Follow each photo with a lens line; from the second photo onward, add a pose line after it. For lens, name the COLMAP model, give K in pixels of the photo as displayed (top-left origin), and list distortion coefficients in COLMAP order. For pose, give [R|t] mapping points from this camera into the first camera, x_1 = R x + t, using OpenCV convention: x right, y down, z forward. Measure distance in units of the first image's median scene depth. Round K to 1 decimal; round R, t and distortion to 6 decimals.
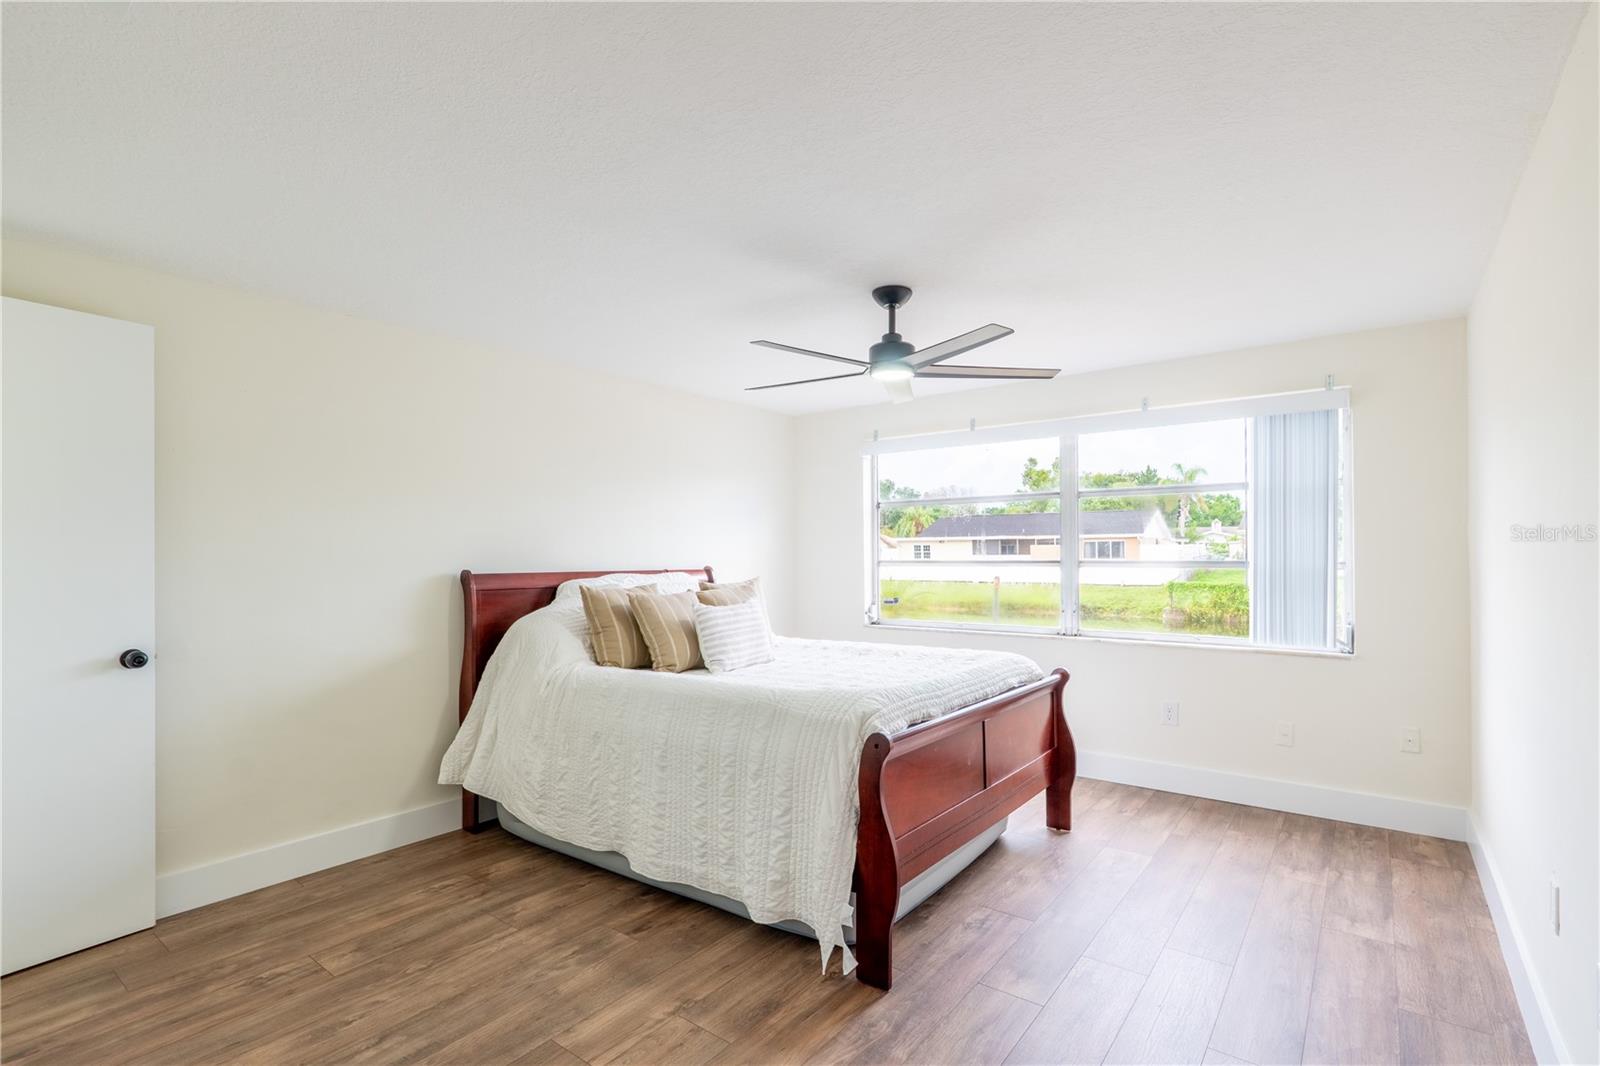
lens RADIAL K [[731.7, 0, 800.0], [0, 731.7, 533.0], [0, 0, 1]] dist [0.000234, 0.000253]
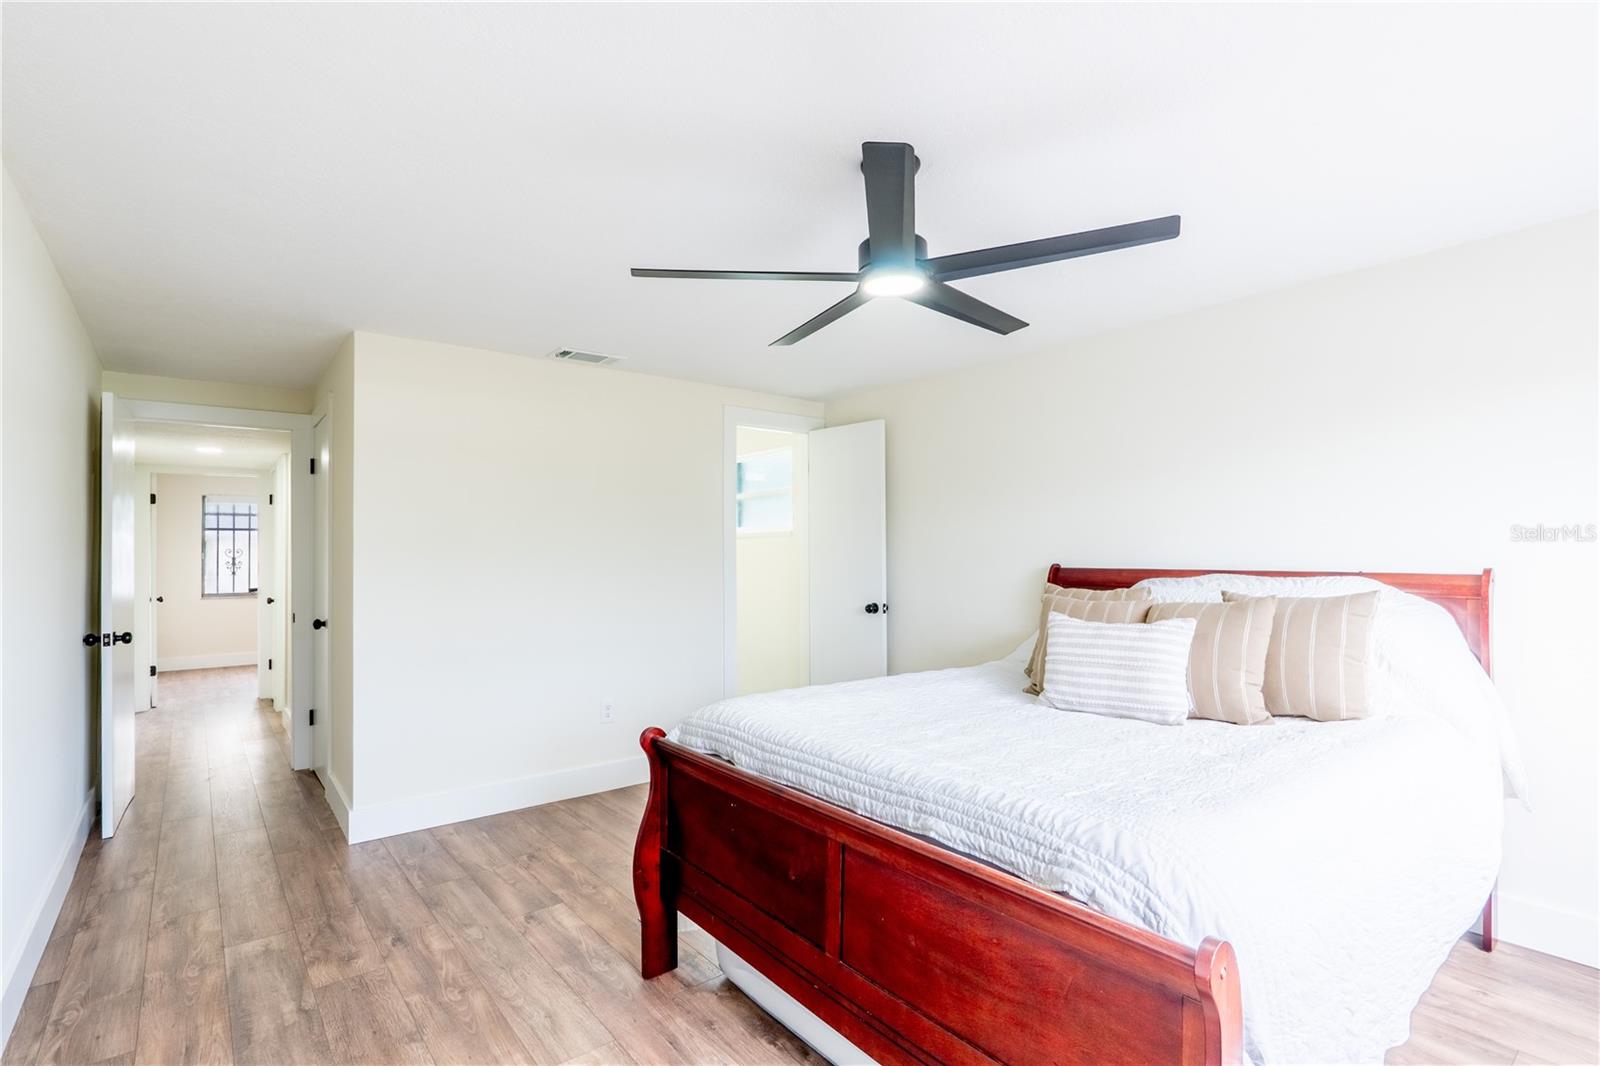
lens RADIAL K [[731.7, 0, 800.0], [0, 731.7, 533.0], [0, 0, 1]] dist [0.000234, 0.000253]
pose [[-0.215616, -0.021537, -0.976241, 0.666239], [0.038725, 0.998782, -0.030587, 0.024301], [0.975710, -0.044400, -0.214519, 0.892920]]
